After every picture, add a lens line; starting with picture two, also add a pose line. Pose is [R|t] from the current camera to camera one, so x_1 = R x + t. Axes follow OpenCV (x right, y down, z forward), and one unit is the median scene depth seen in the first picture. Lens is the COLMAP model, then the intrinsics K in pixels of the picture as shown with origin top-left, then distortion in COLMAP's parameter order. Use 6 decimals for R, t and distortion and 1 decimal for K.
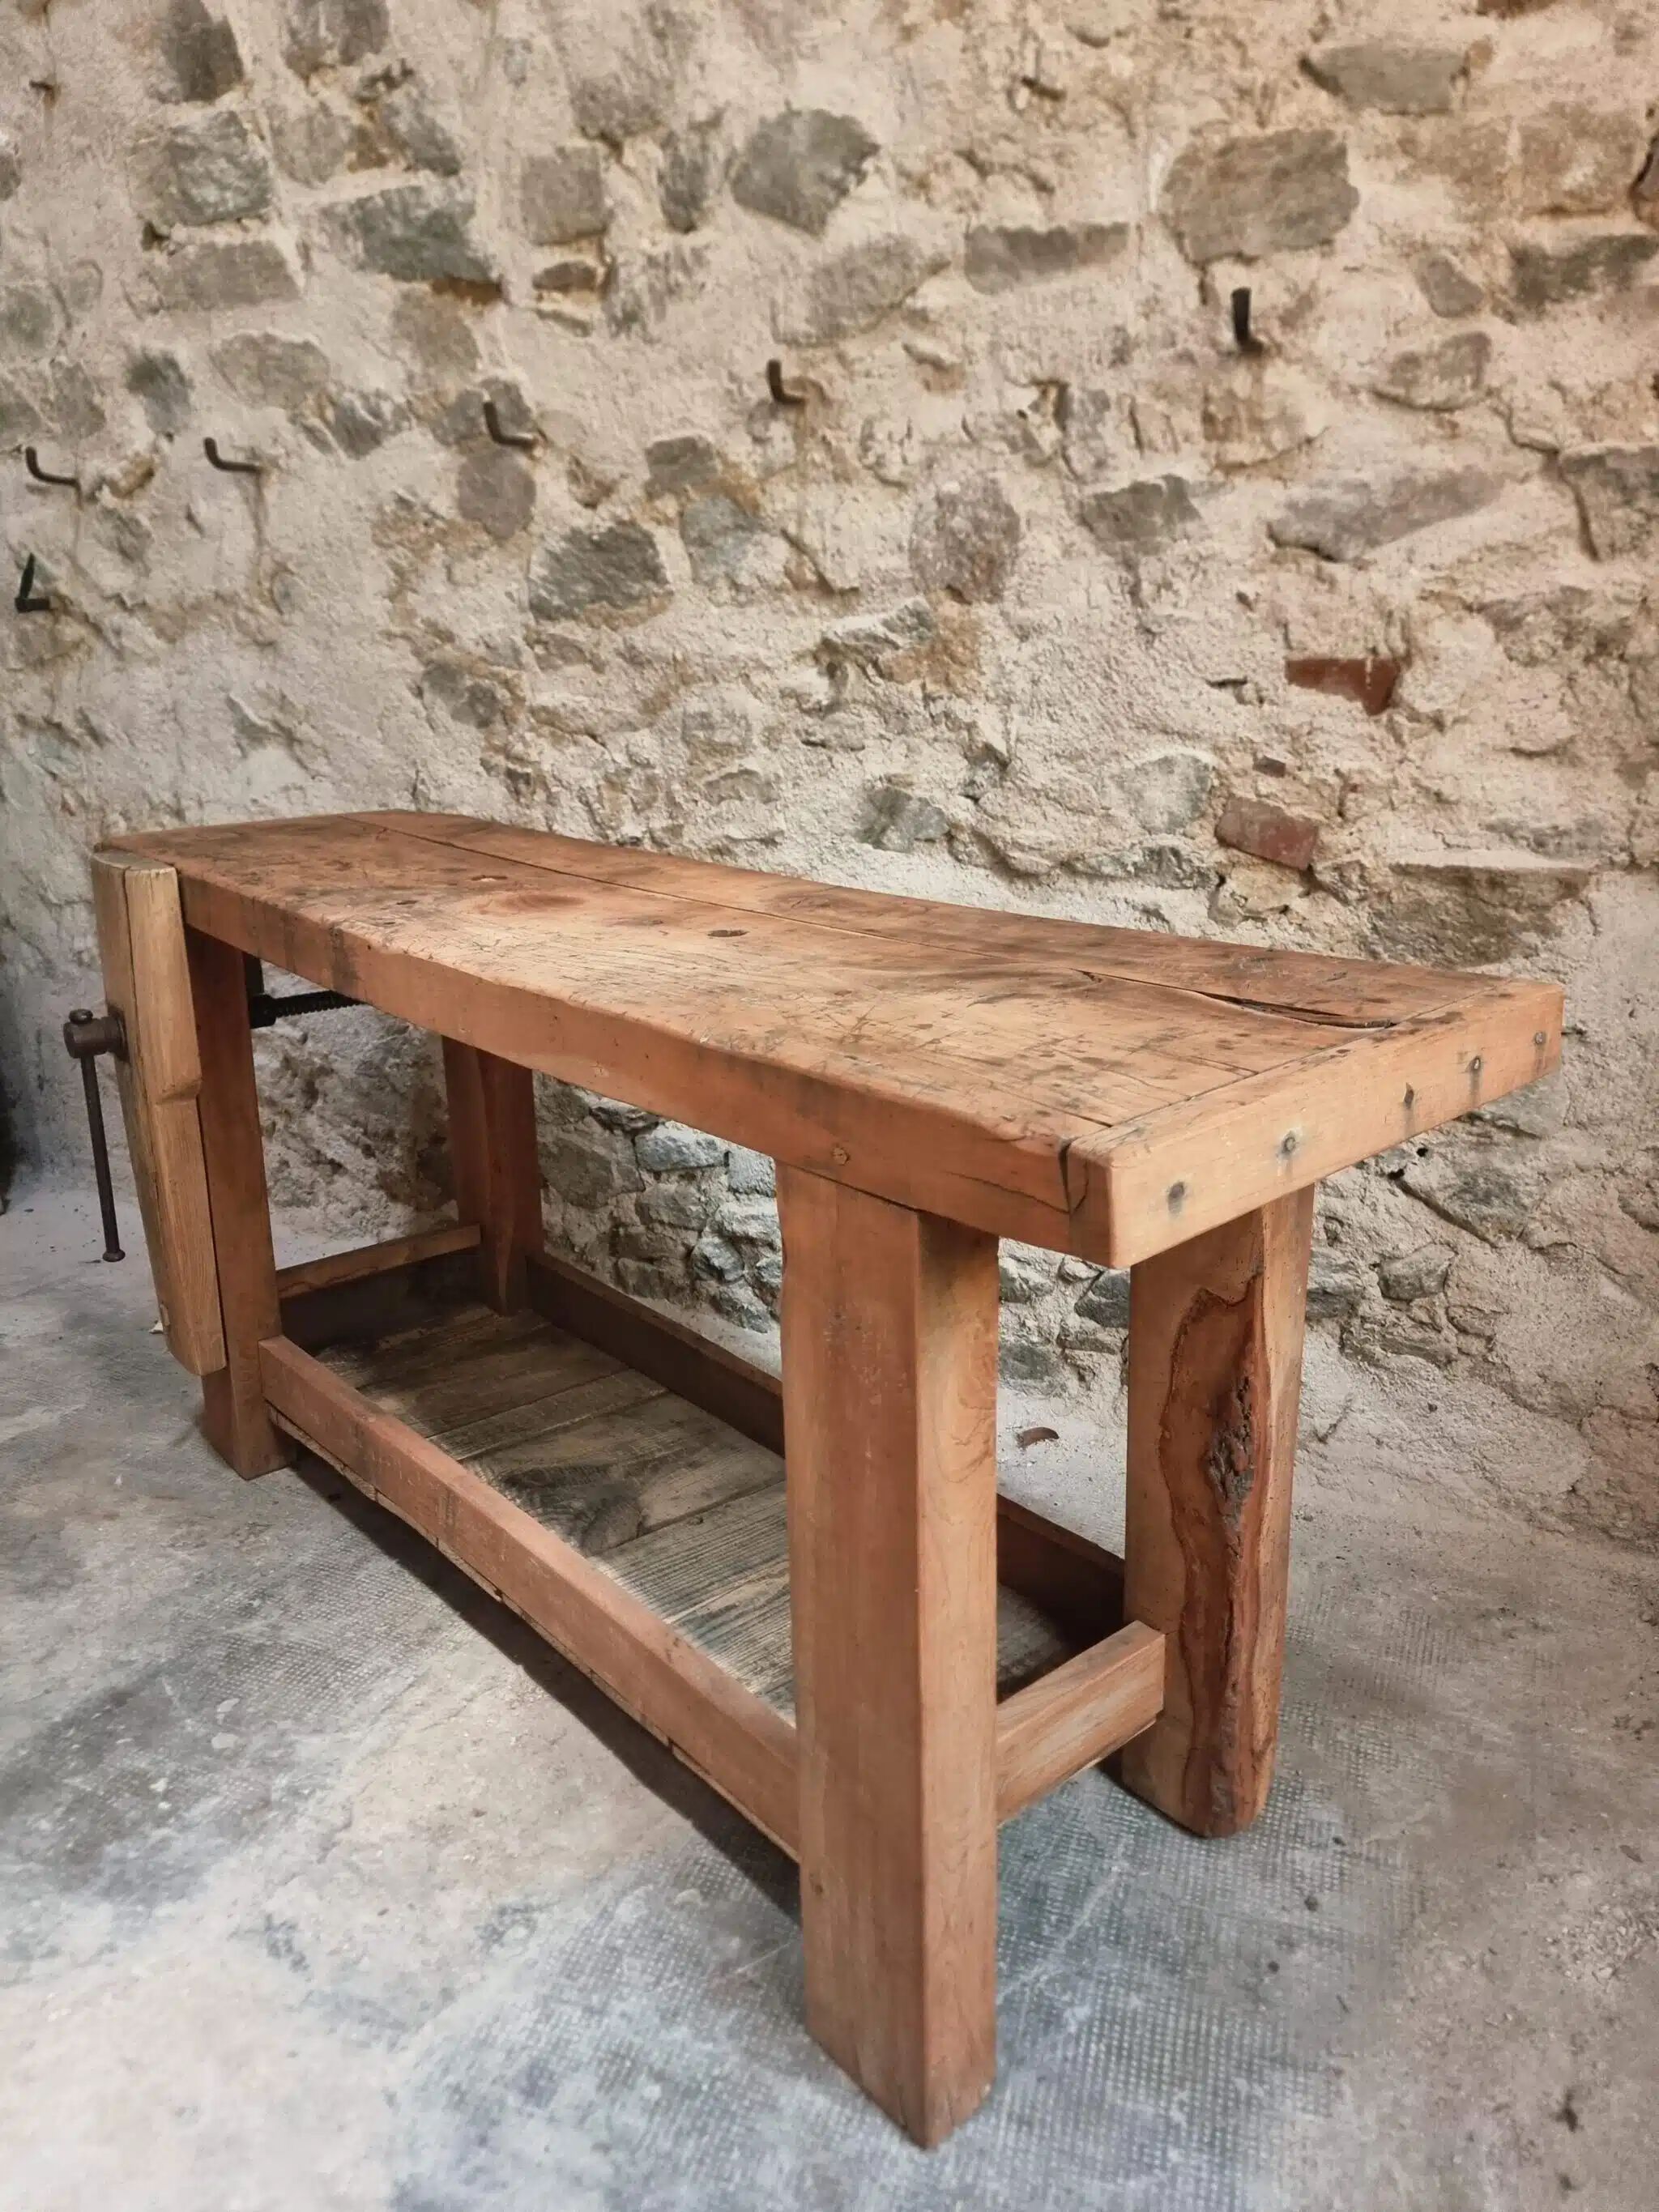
lens RADIAL K [[1554.2, 0, 819.1], [0, 1554.2, 1122.1], [0, 0, 1]] dist [0.057467, -0.059016]
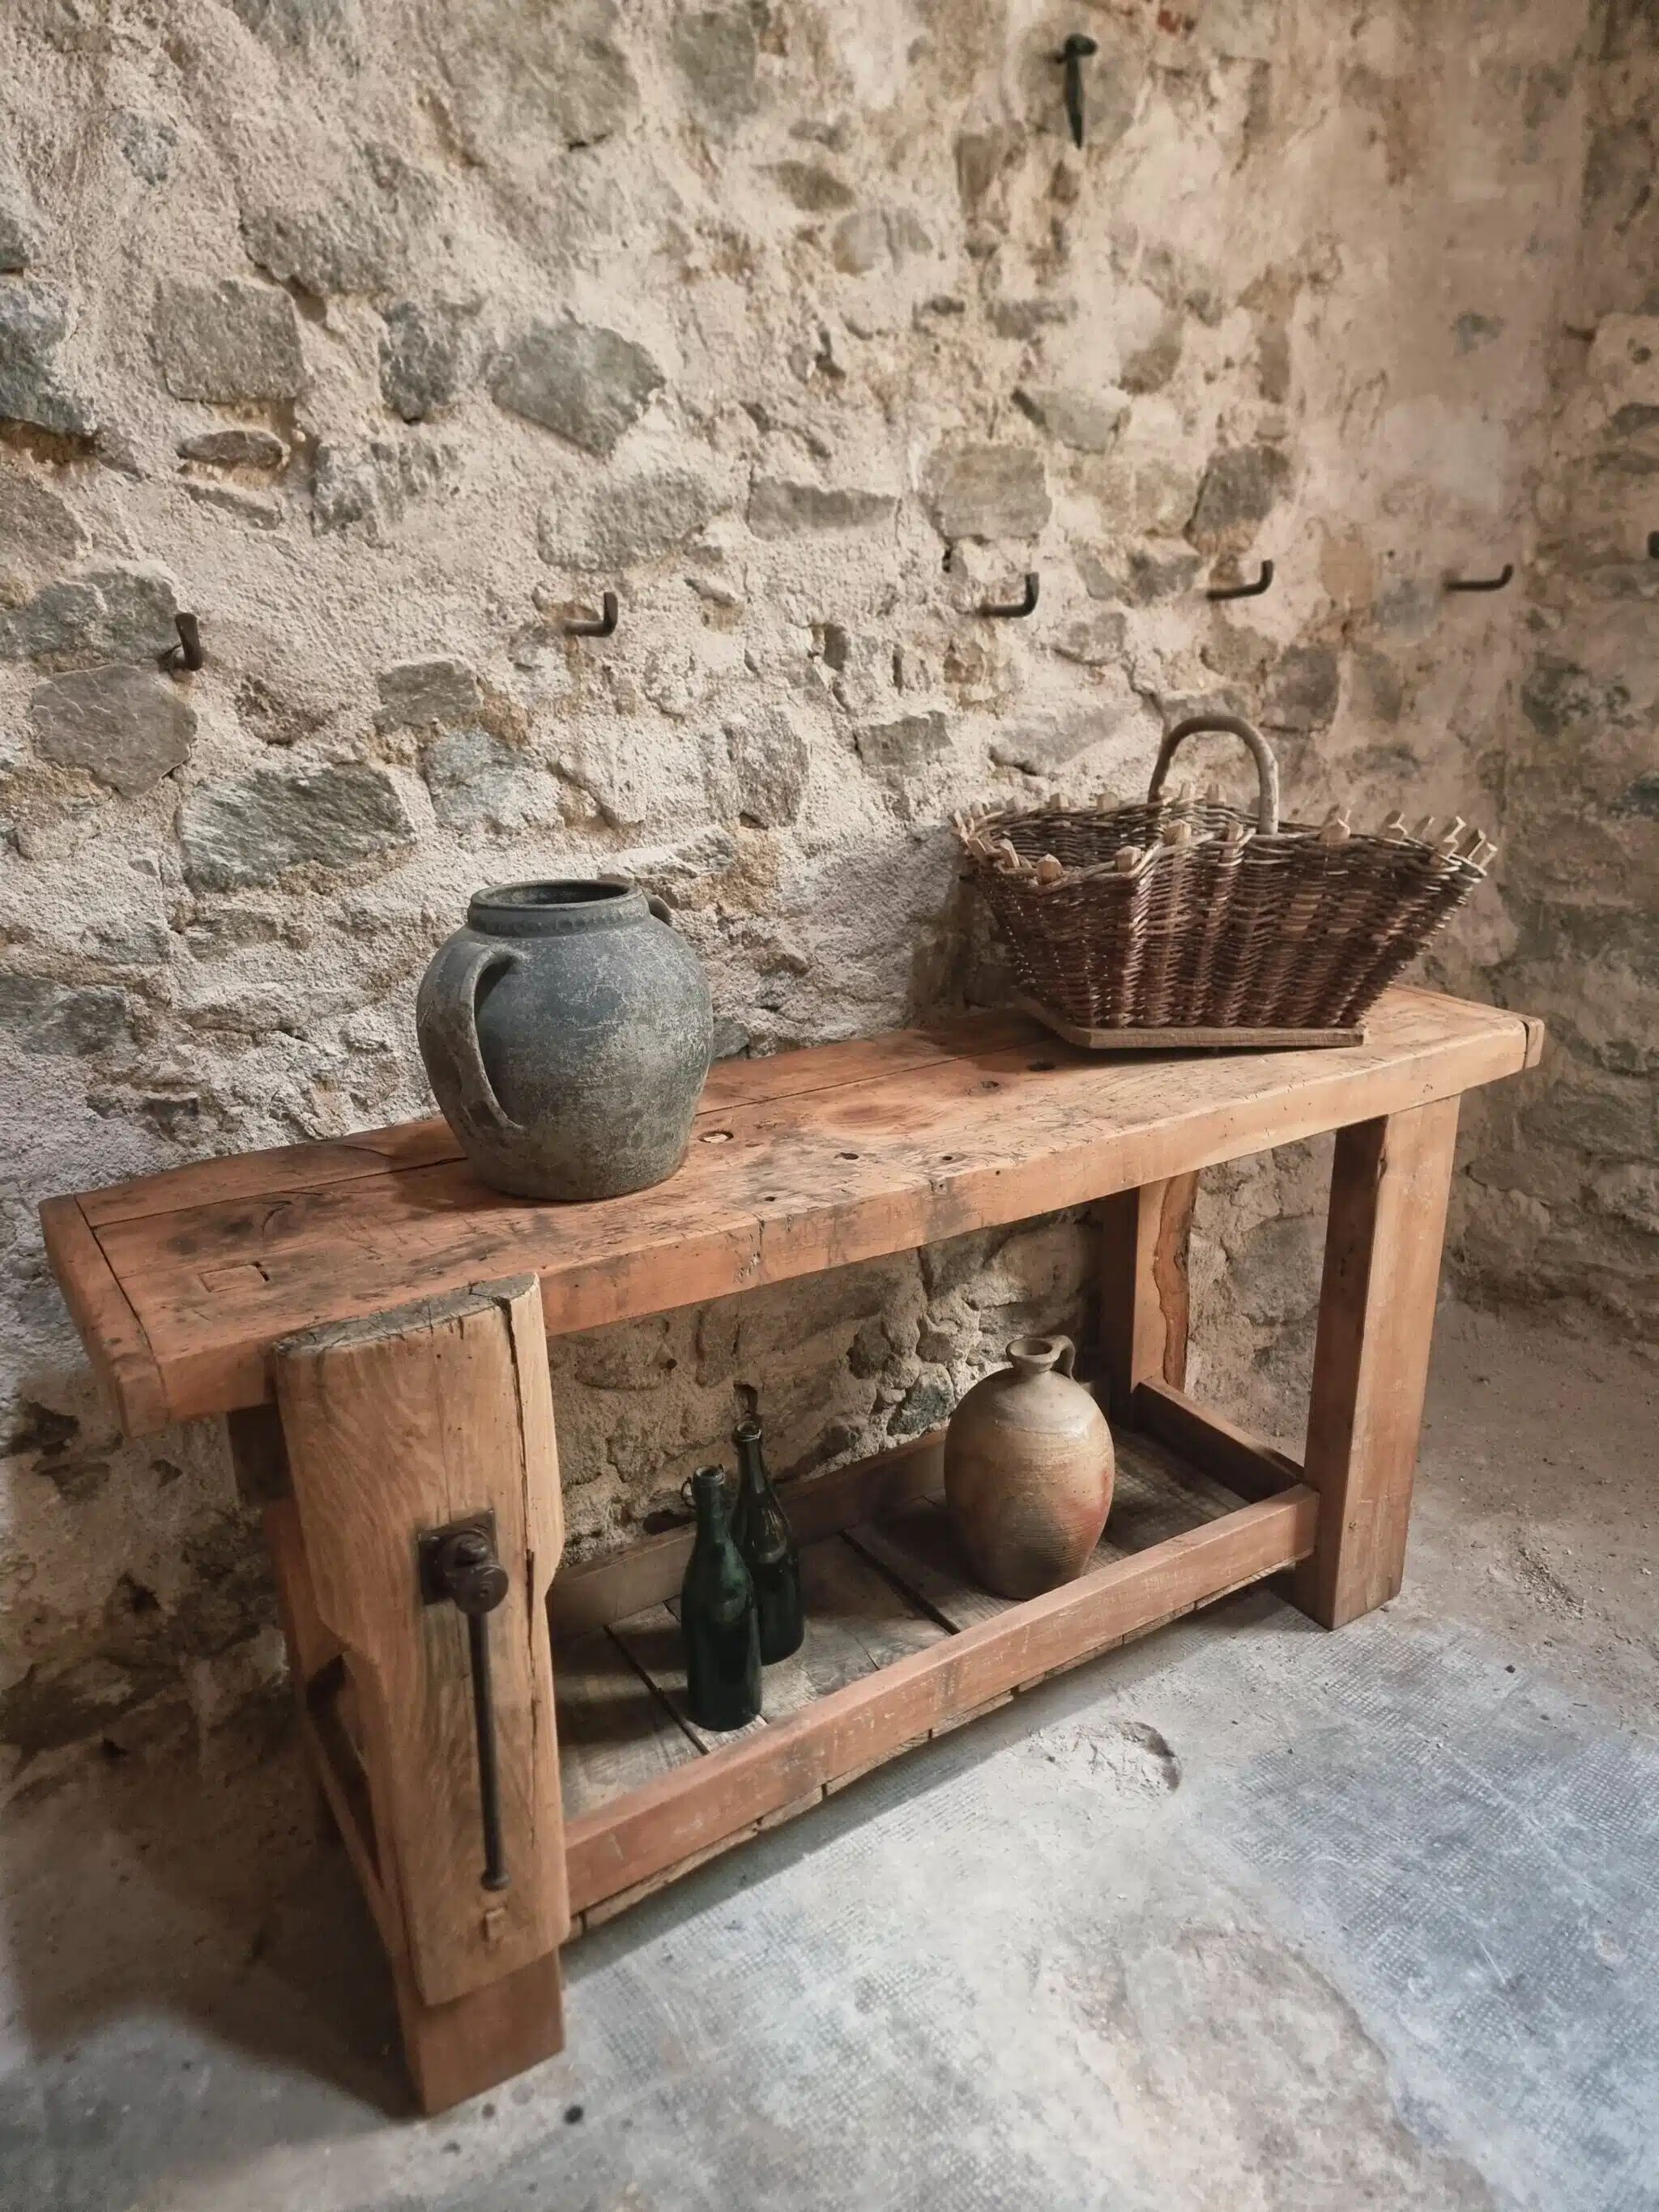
lens RADIAL K [[1539.5, 0, 801.0], [0, 1539.5, 1114.4], [0, 0, 1]] dist [0.062020, -0.060895]
pose [[0.484757, -0.266626, 0.833019, -0.749913], [0.282432, 0.949101, 0.139425, -0.275912], [-0.827794, 0.167684, 0.535387, 0.452716]]
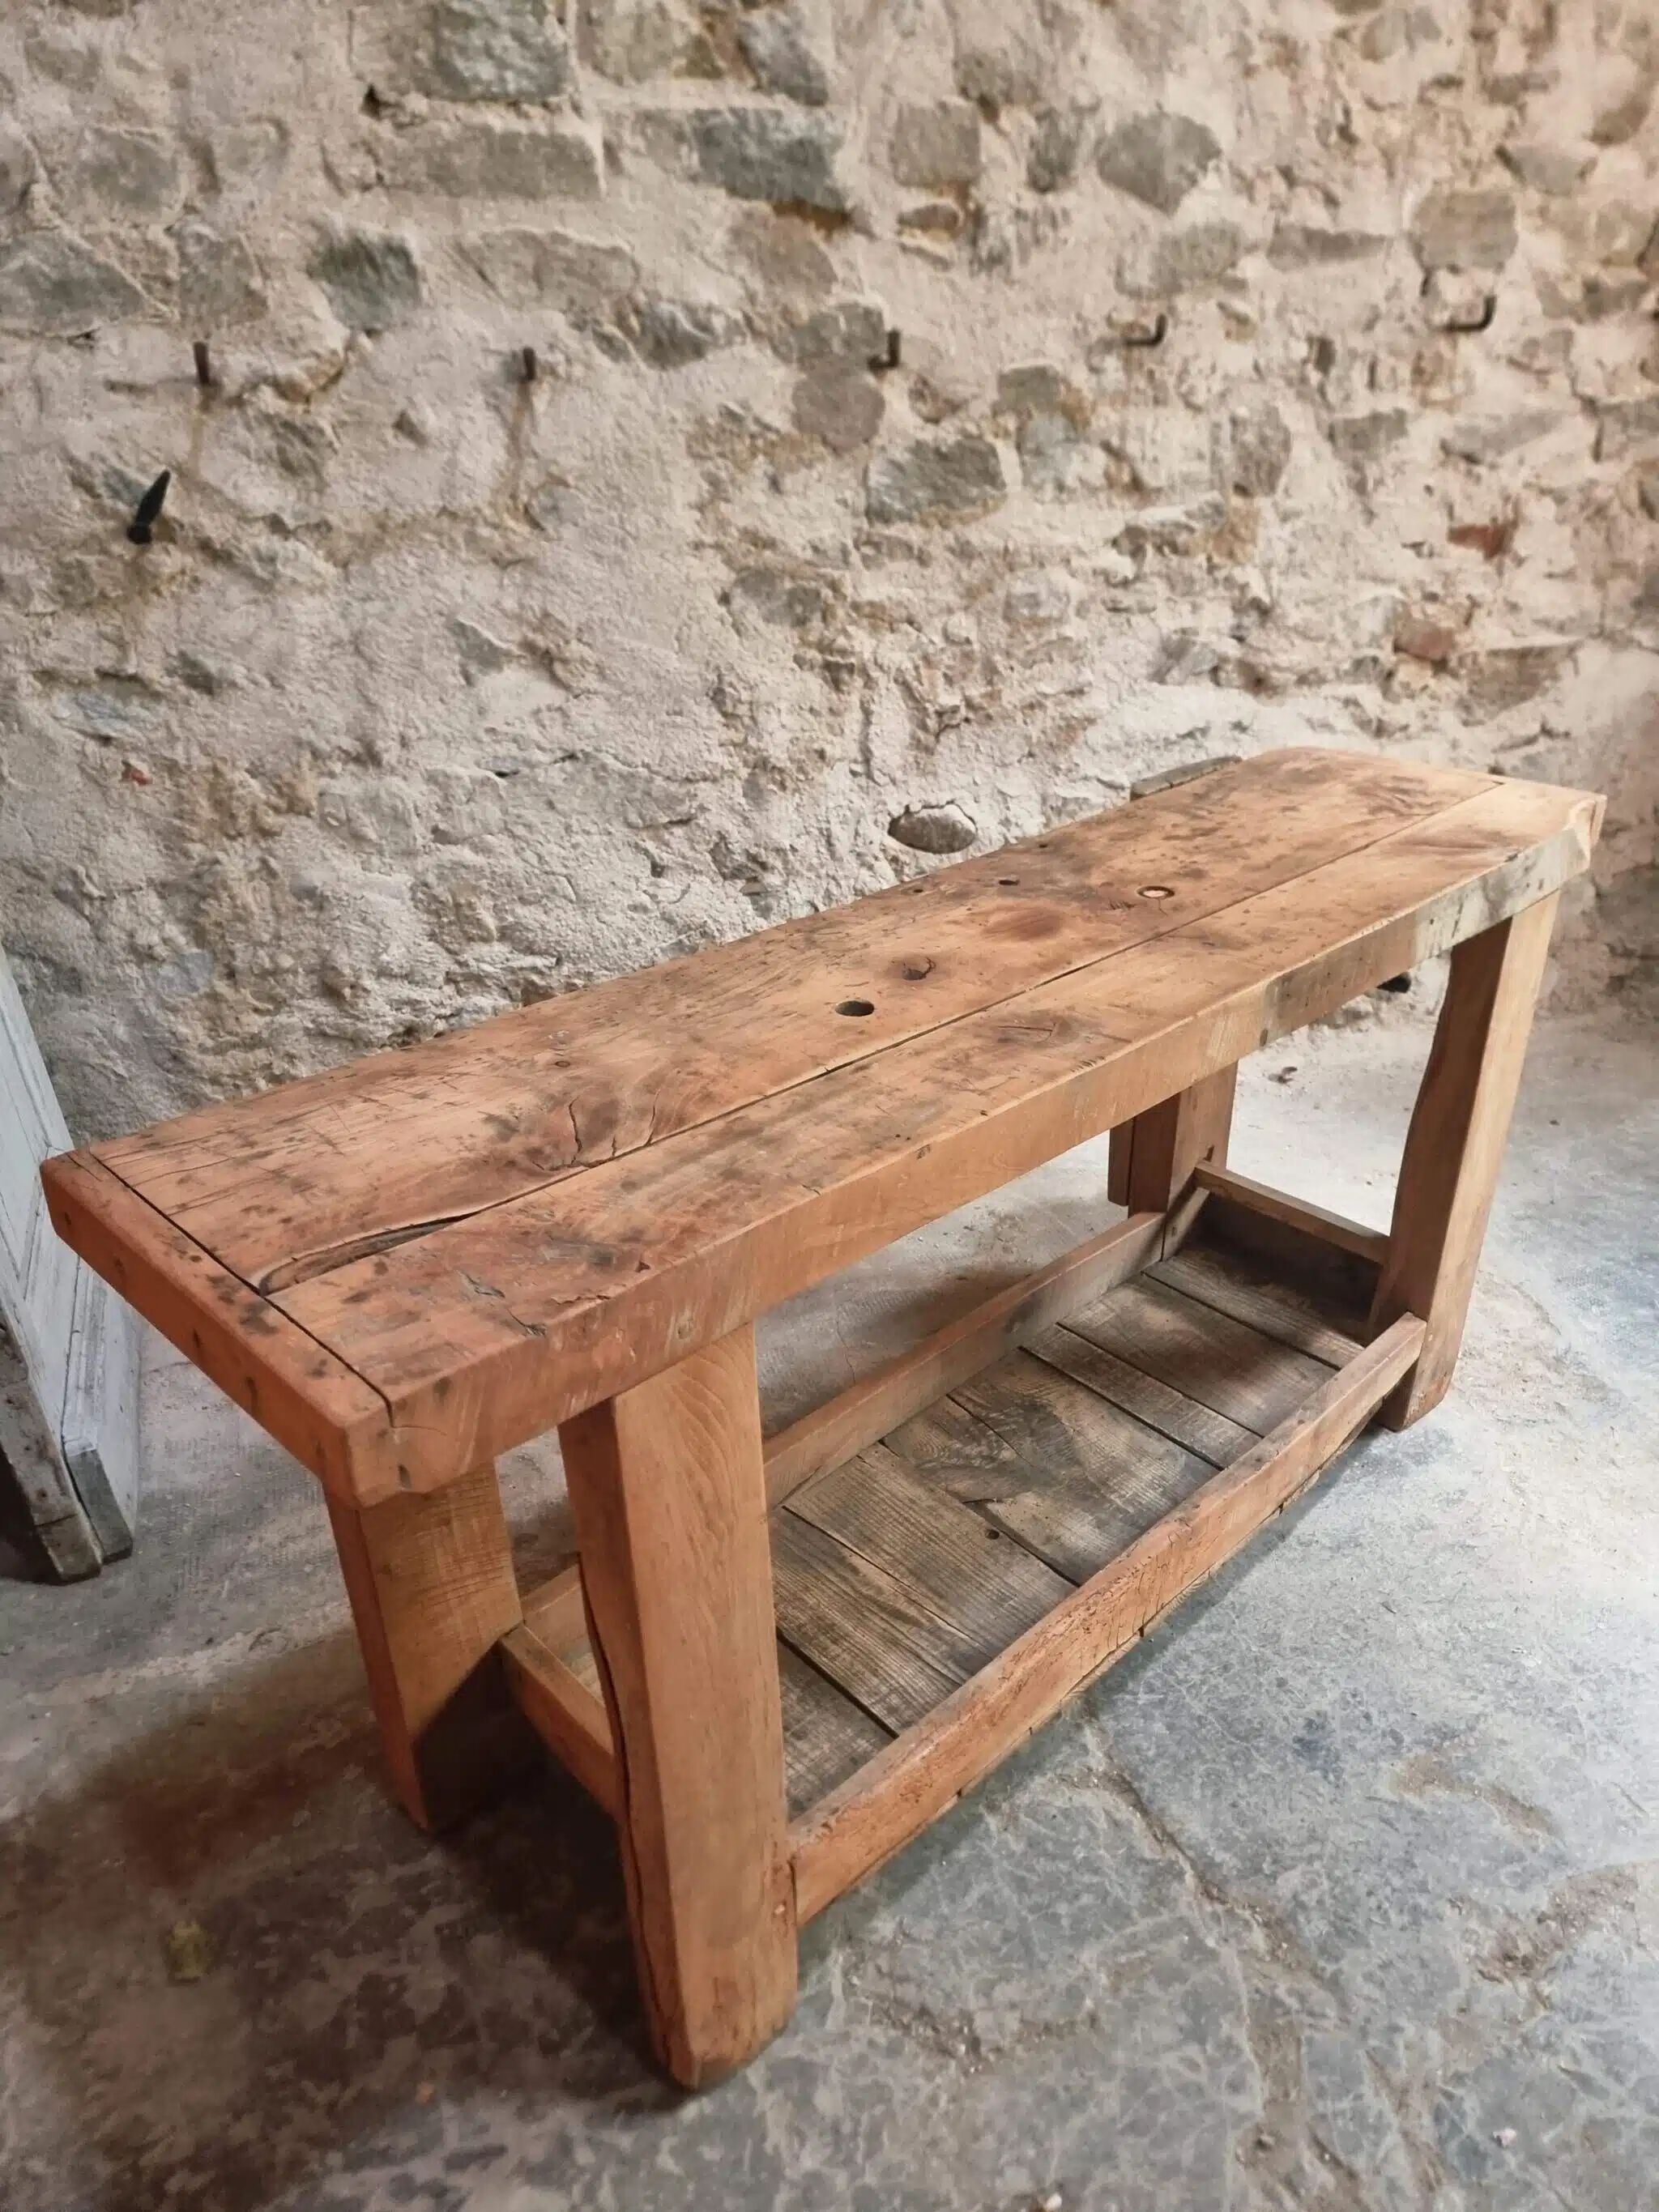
lens RADIAL K [[1554.2, 0, 819.1], [0, 1554.2, 1122.1], [0, 0, 1]] dist [0.057467, -0.059016]
pose [[0.710766, -0.310365, 0.631256, -1.182235], [0.224482, 0.950556, 0.214596, -0.181054], [-0.666647, -0.010821, 0.745295, 0.200143]]
